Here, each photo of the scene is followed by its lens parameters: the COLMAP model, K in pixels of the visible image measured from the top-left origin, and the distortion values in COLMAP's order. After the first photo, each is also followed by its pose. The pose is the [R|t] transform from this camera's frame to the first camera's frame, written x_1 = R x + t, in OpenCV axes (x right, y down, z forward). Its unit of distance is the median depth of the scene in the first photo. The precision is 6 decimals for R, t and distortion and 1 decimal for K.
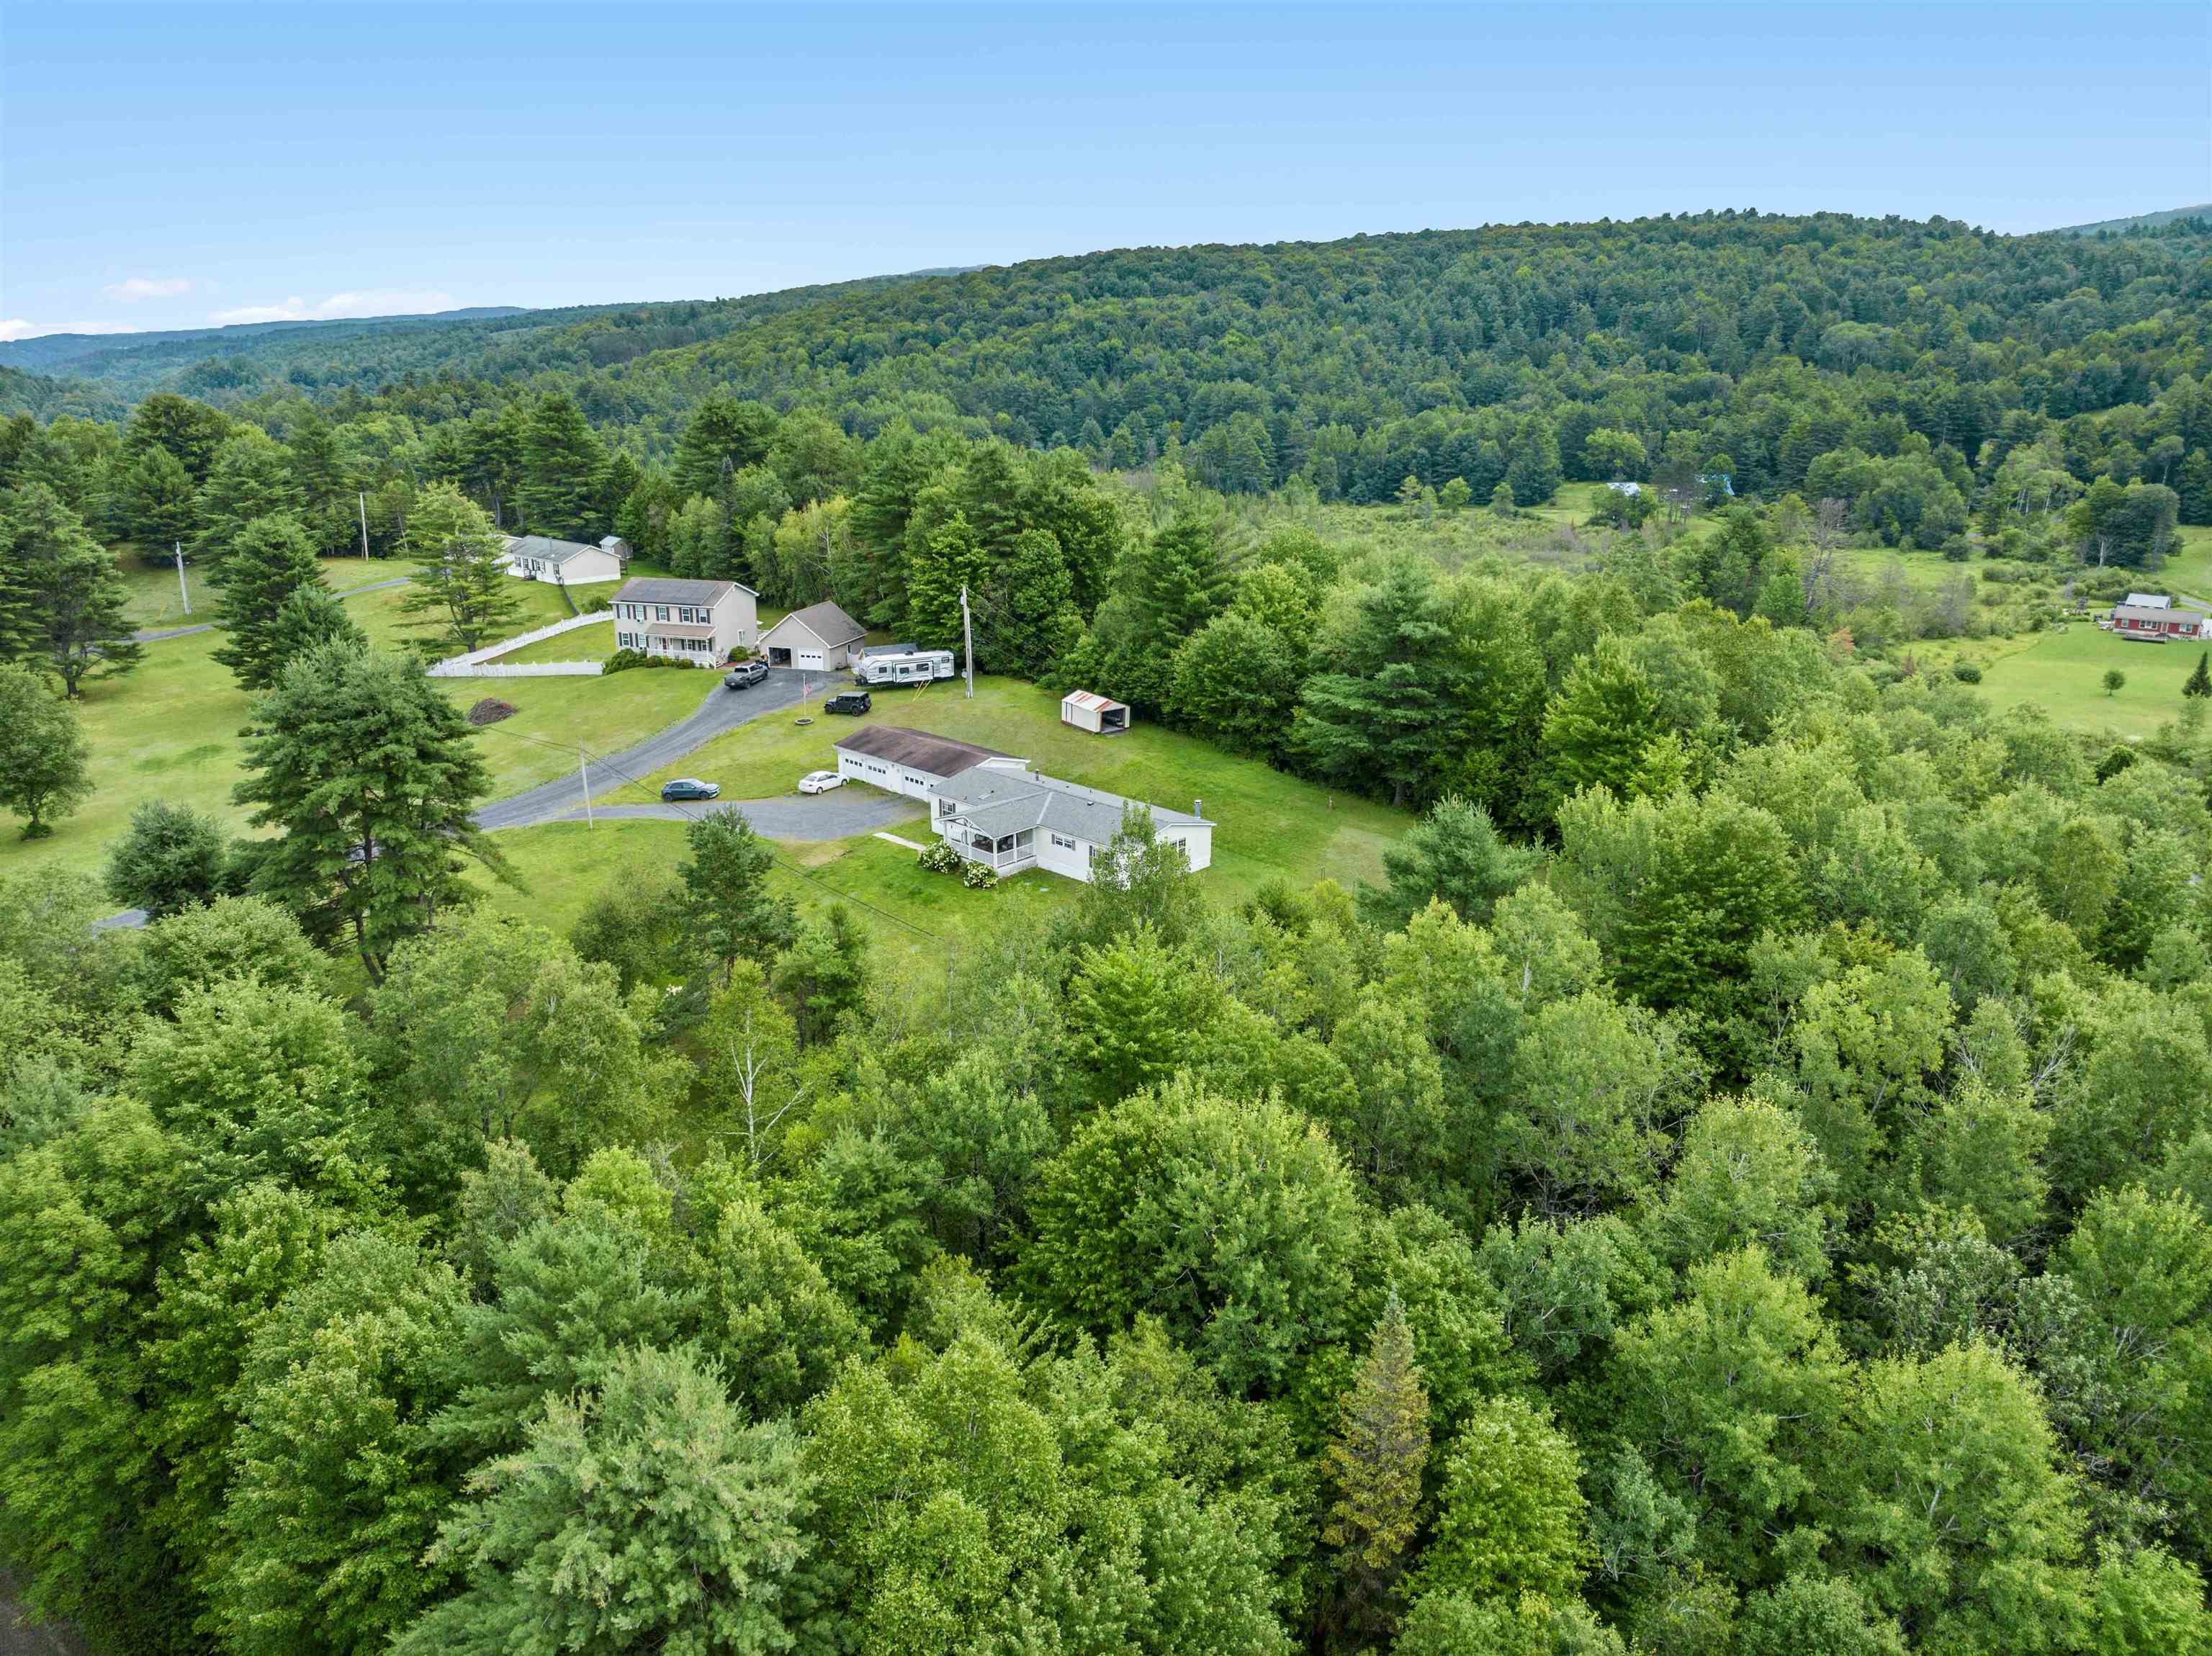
lens RADIAL K [[1537.9, 0, 1106.0], [0, 1537.9, 828.0], [0, 0, 1]] dist [-0.045576, 0.006350]
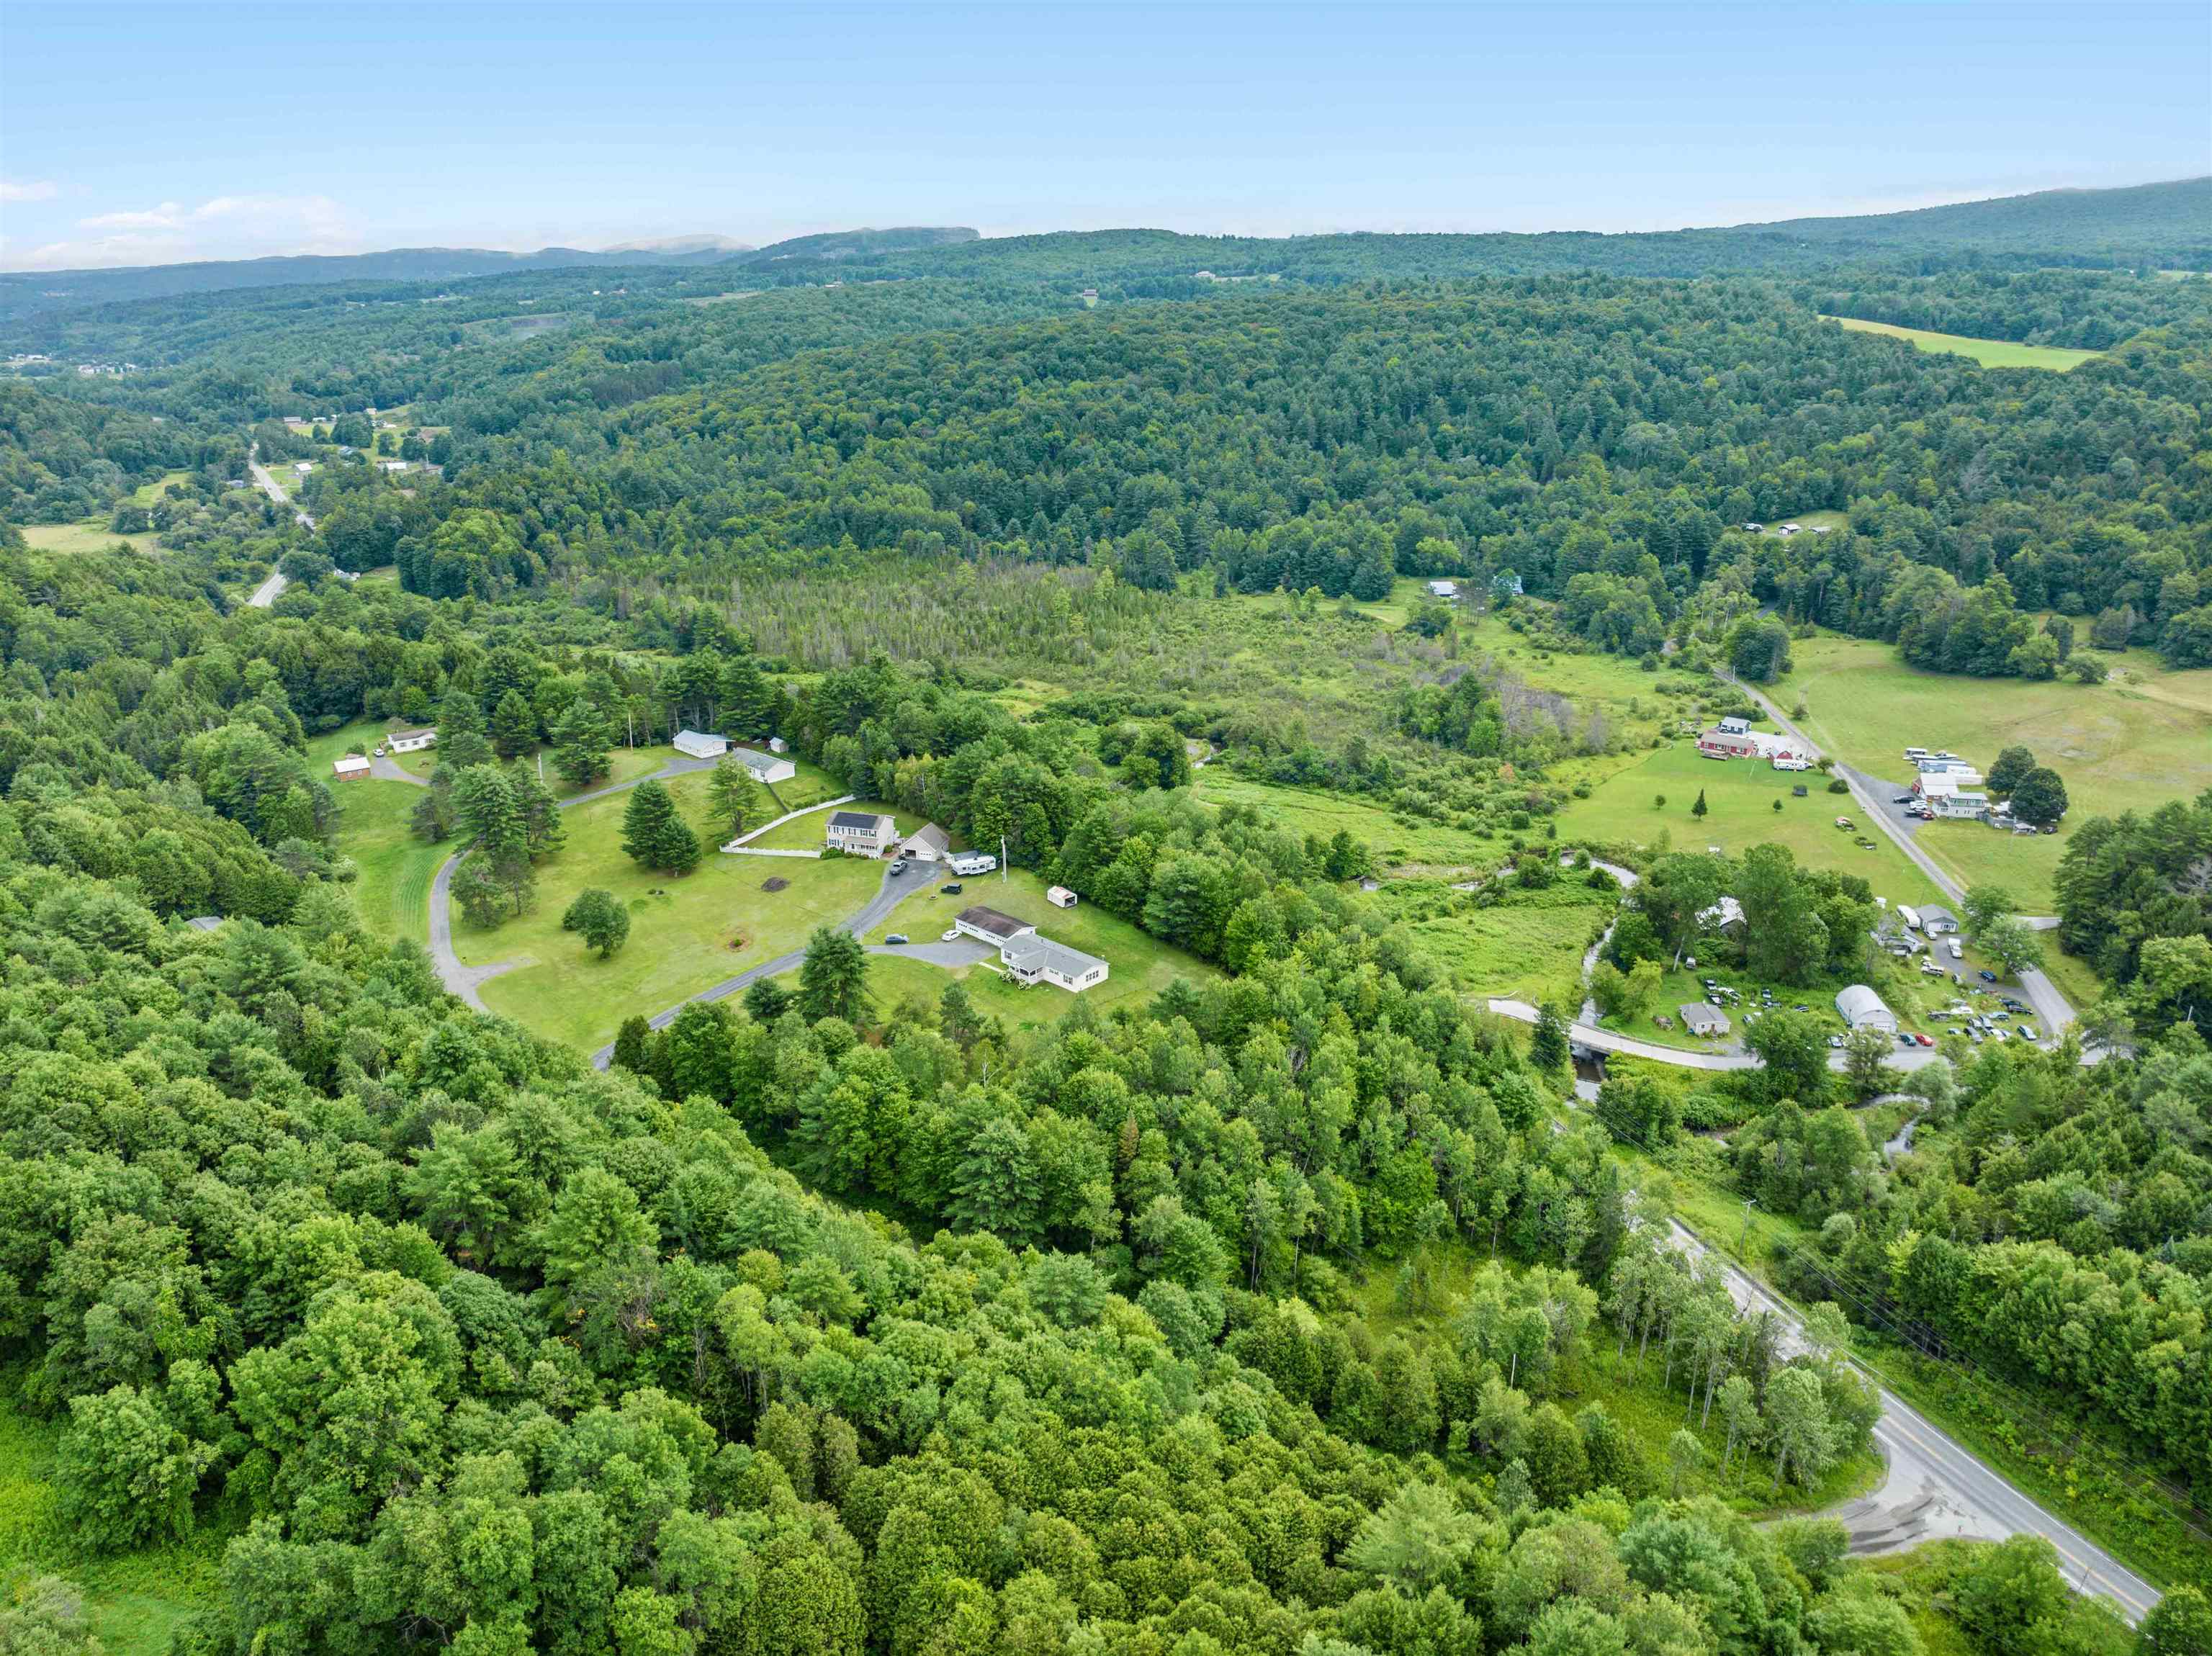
lens RADIAL K [[1518.5, 0, 1106.0], [0, 1518.5, 828.0], [0, 0, 1]] dist [-0.046623, -0.007764]
pose [[0.999216, -0.007949, 0.038780, -0.023509], [0.006438, 0.999222, 0.038914, -0.218918], [-0.039059, -0.038634, 0.998490, -1.055076]]
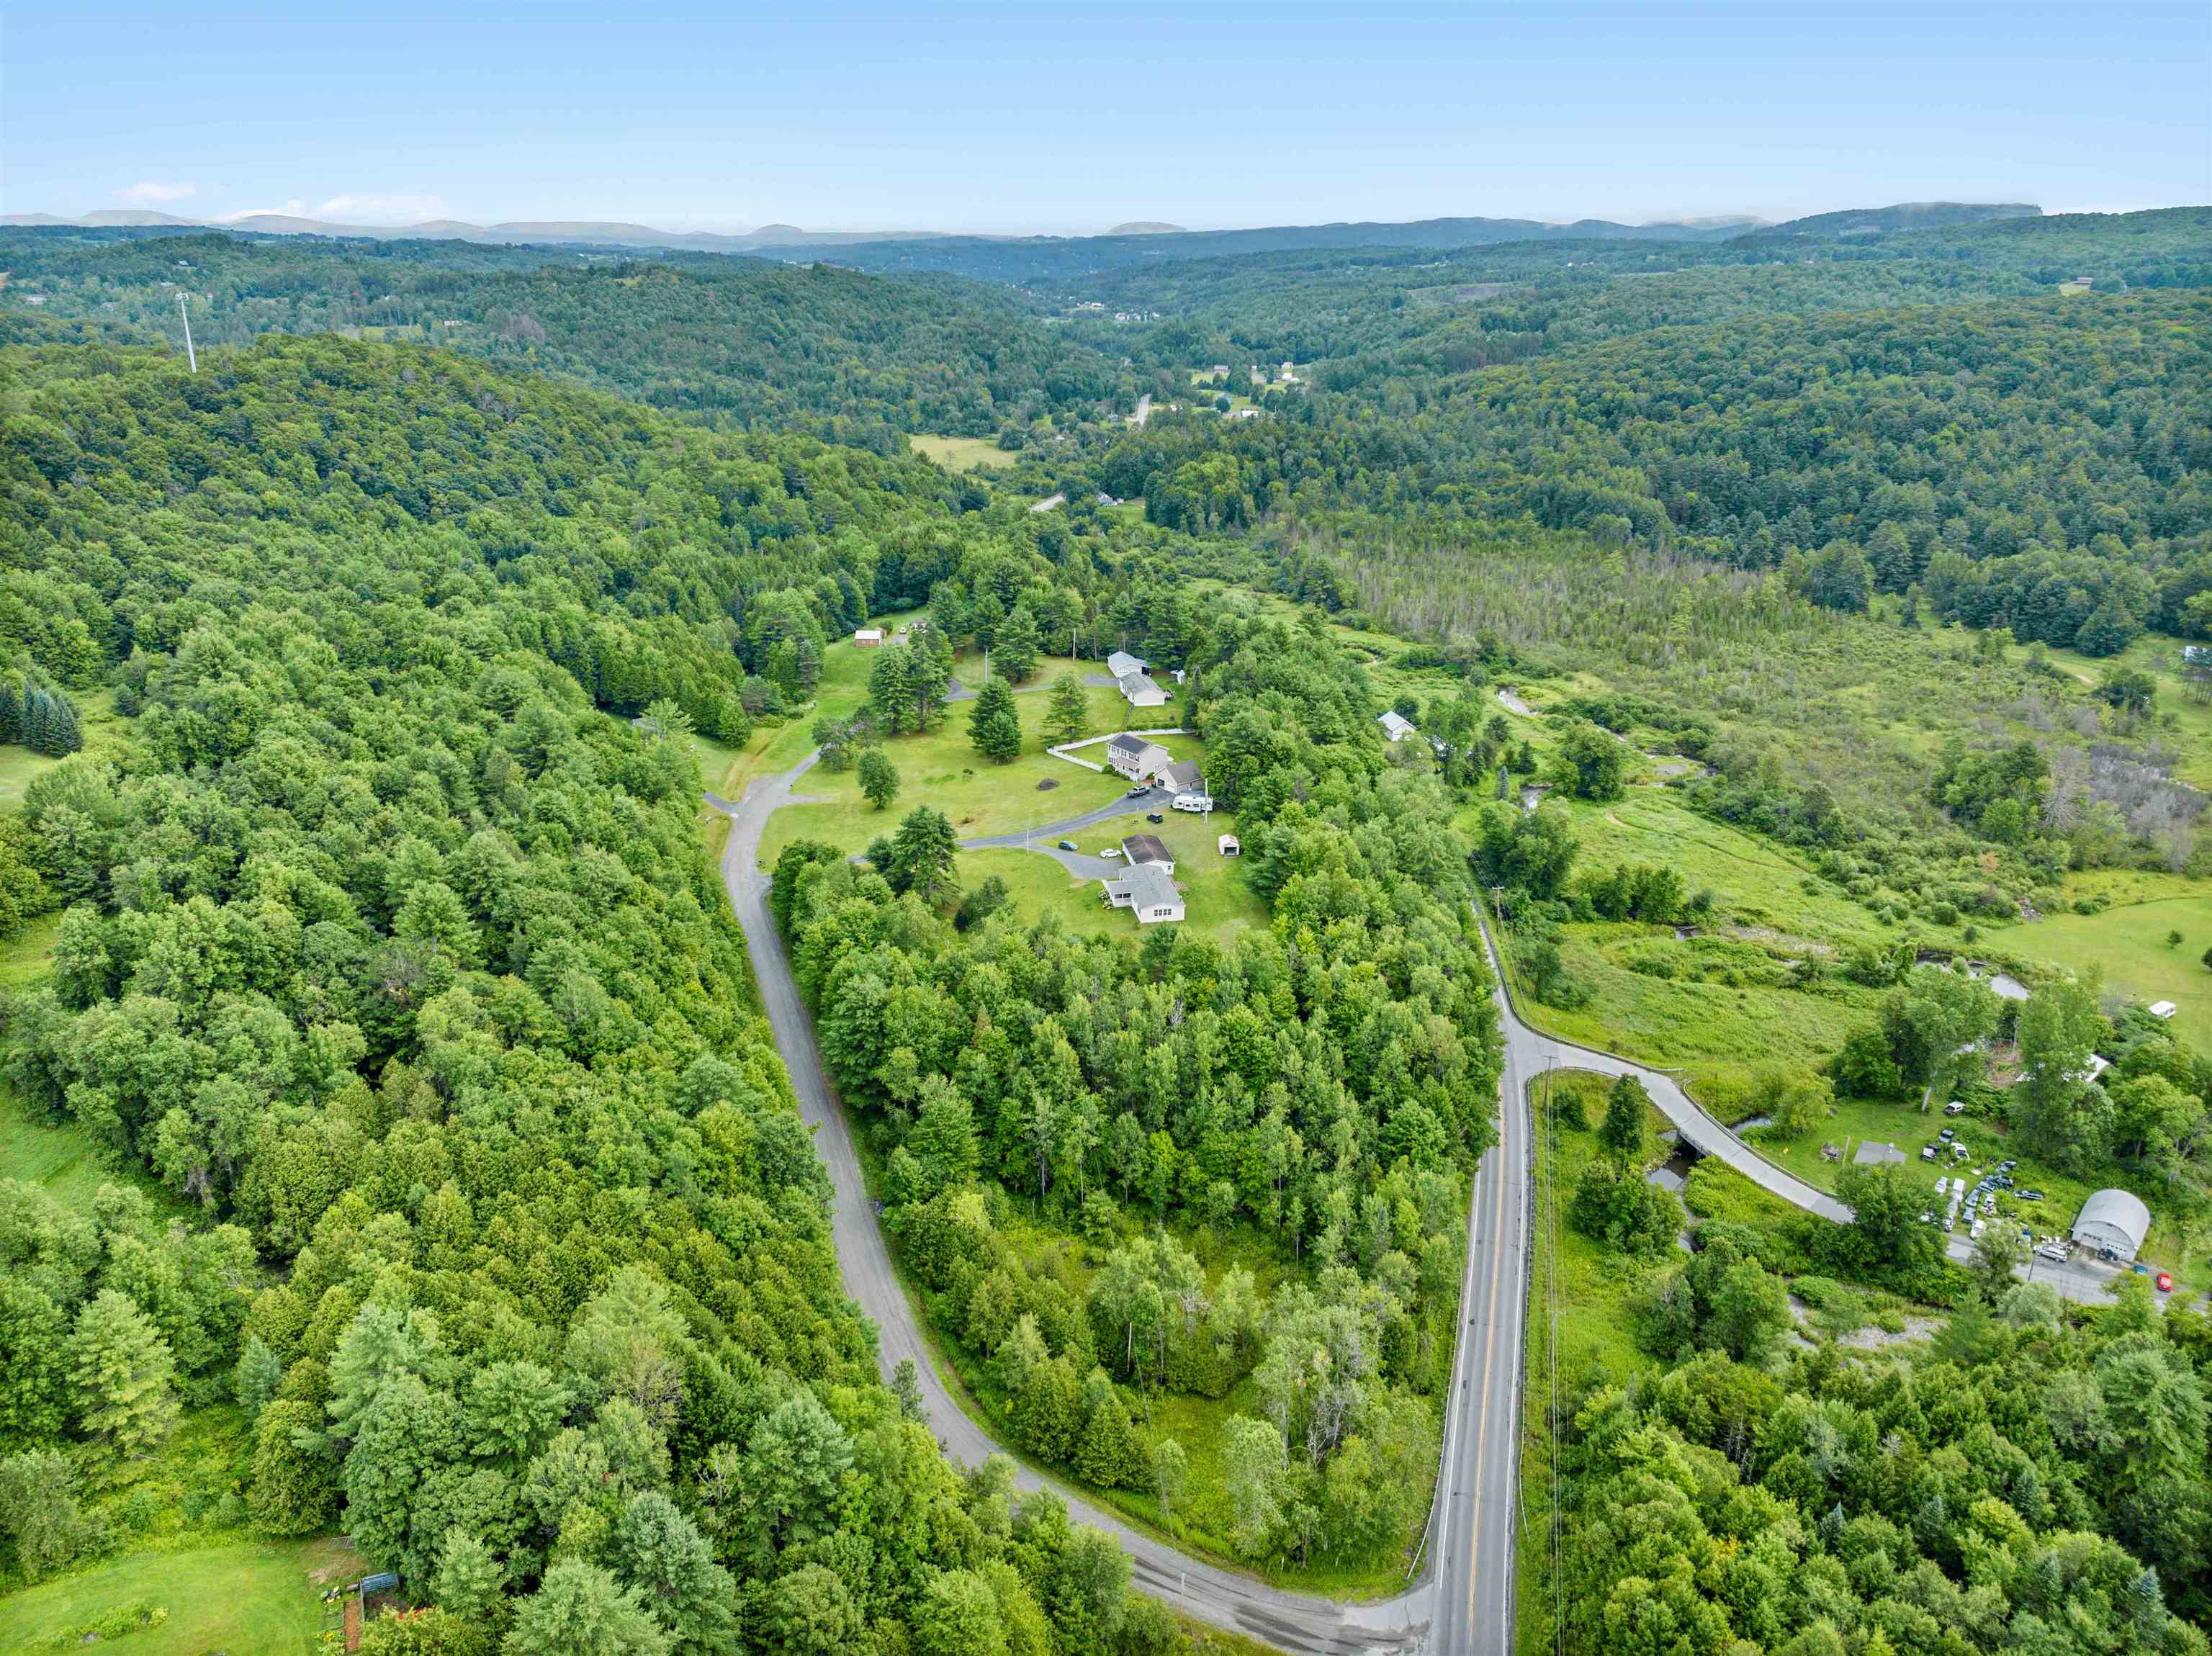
lens RADIAL K [[1518.5, 0, 1106.0], [0, 1518.5, 828.0], [0, 0, 1]] dist [-0.046623, -0.007764]
pose [[0.833770, 0.206472, -0.512052, 0.851330], [-0.177085, 0.978450, 0.106190, -0.261470], [0.522943, 0.002138, 0.852365, -0.921277]]
